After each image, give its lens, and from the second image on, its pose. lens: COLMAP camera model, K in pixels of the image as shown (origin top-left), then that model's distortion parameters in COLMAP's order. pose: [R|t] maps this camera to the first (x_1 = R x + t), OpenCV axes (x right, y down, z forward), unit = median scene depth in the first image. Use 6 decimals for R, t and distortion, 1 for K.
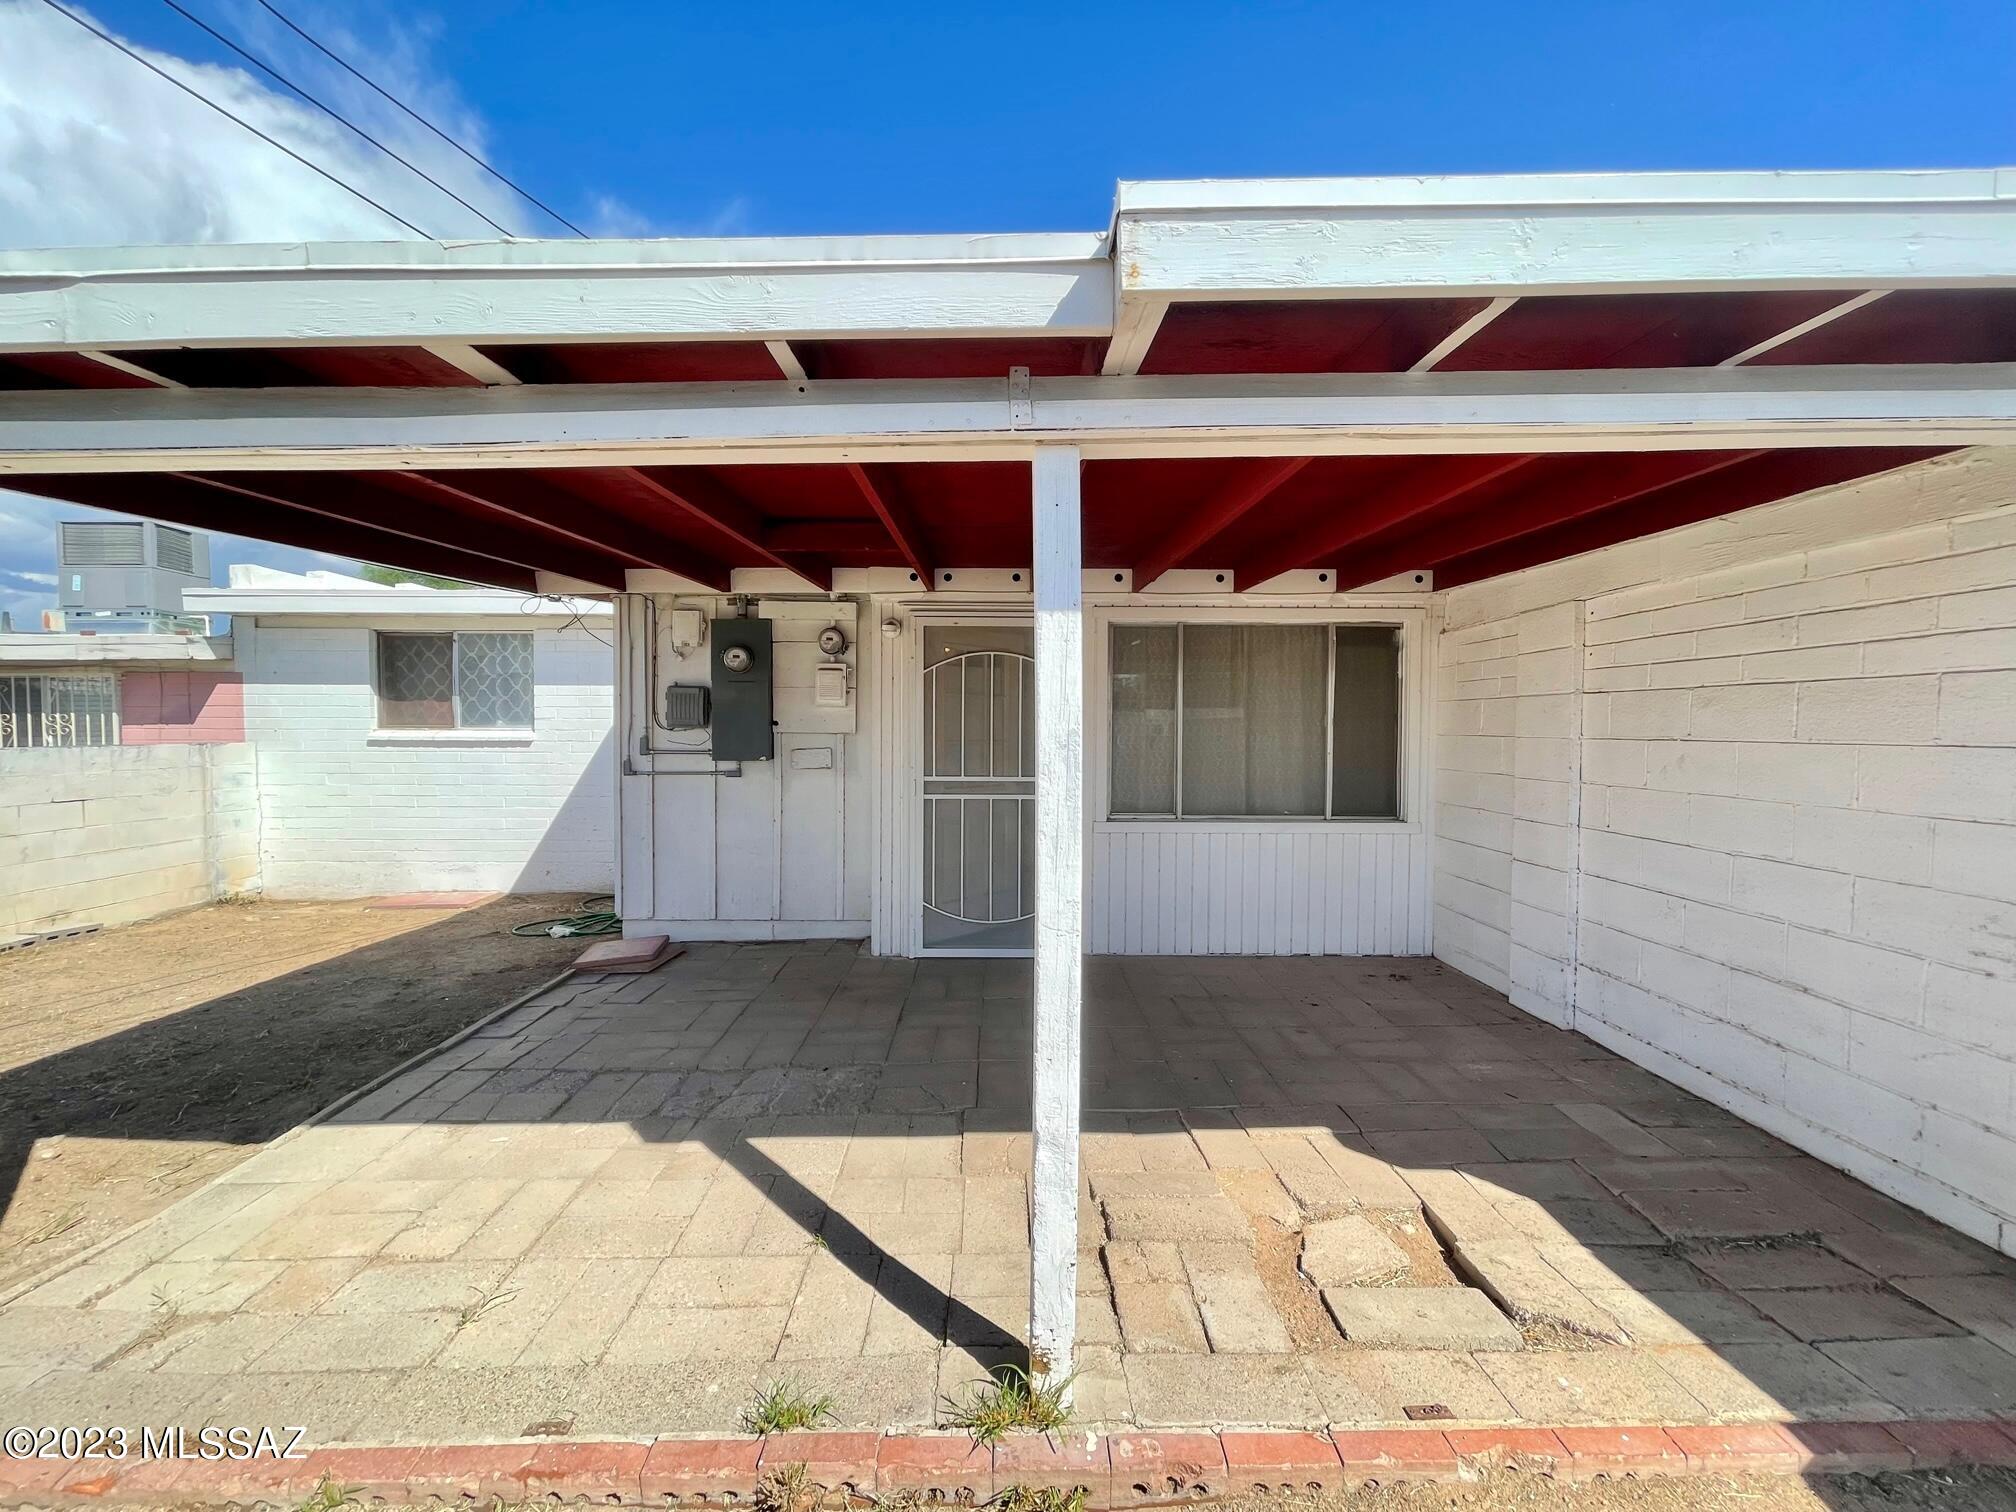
lens RADIAL K [[811.7, 0, 1002.1], [0, 811.7, 754.0], [0, 0, 1]] dist [-0.001098, -0.000408]
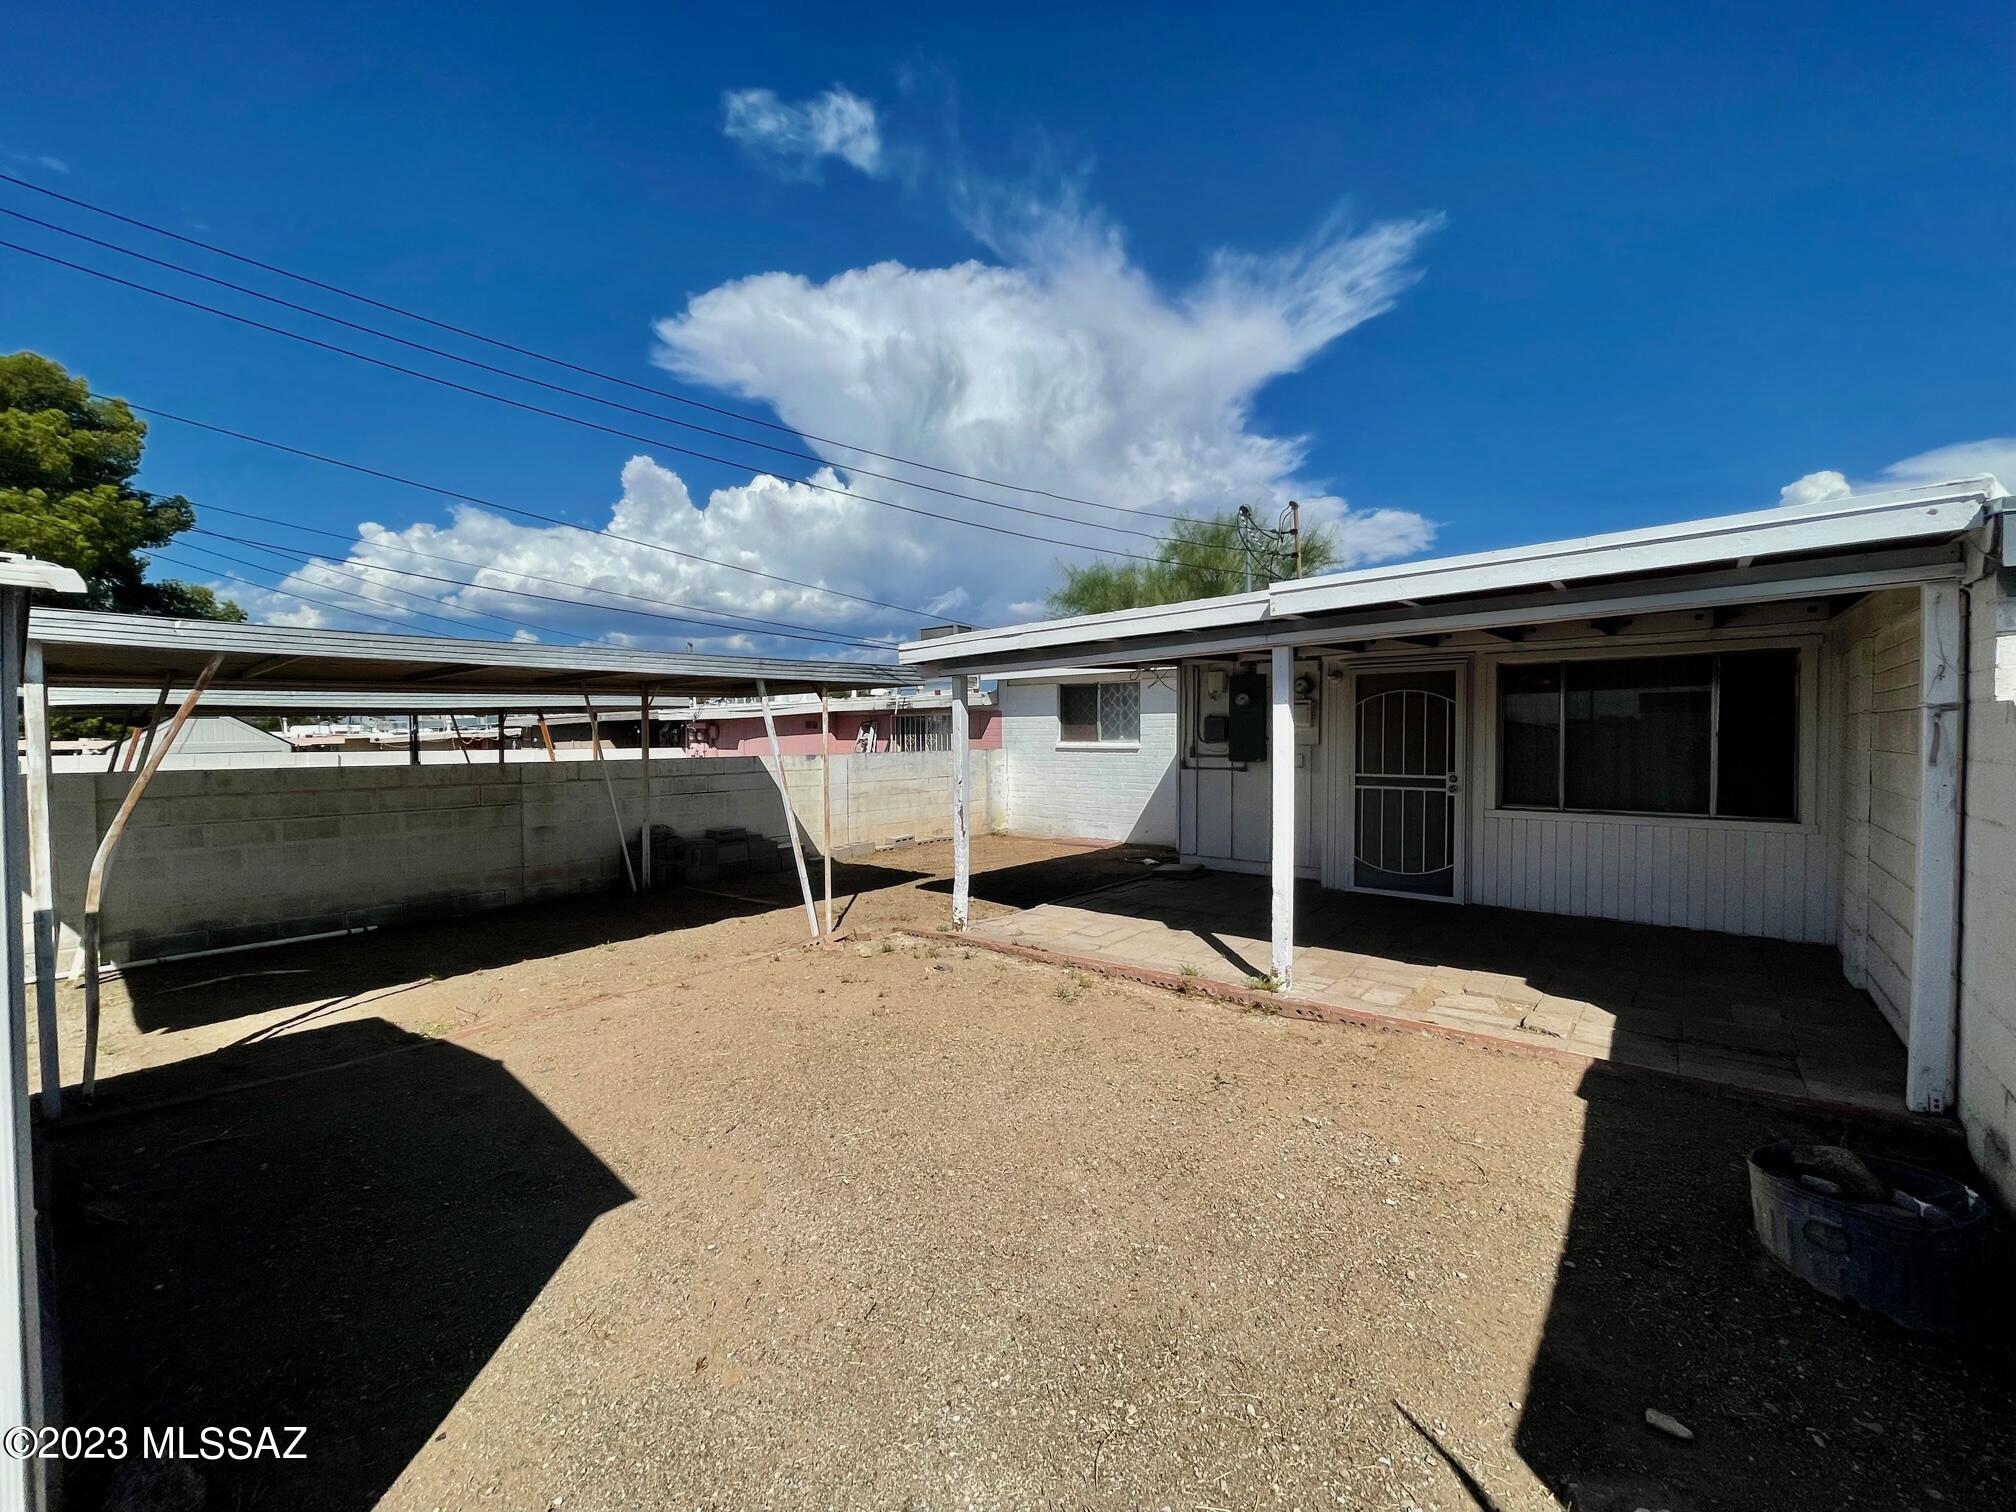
lens RADIAL K [[808.1, 0, 1003.3], [0, 808.1, 758.9], [0, 0, 1]] dist [0.003183, 0.000097]
pose [[0.760173, 0.011428, -0.649620, 0.355086], [-0.013547, 0.999907, 0.001738, 0.006408], [0.649579, 0.007479, 0.760257, -0.538547]]
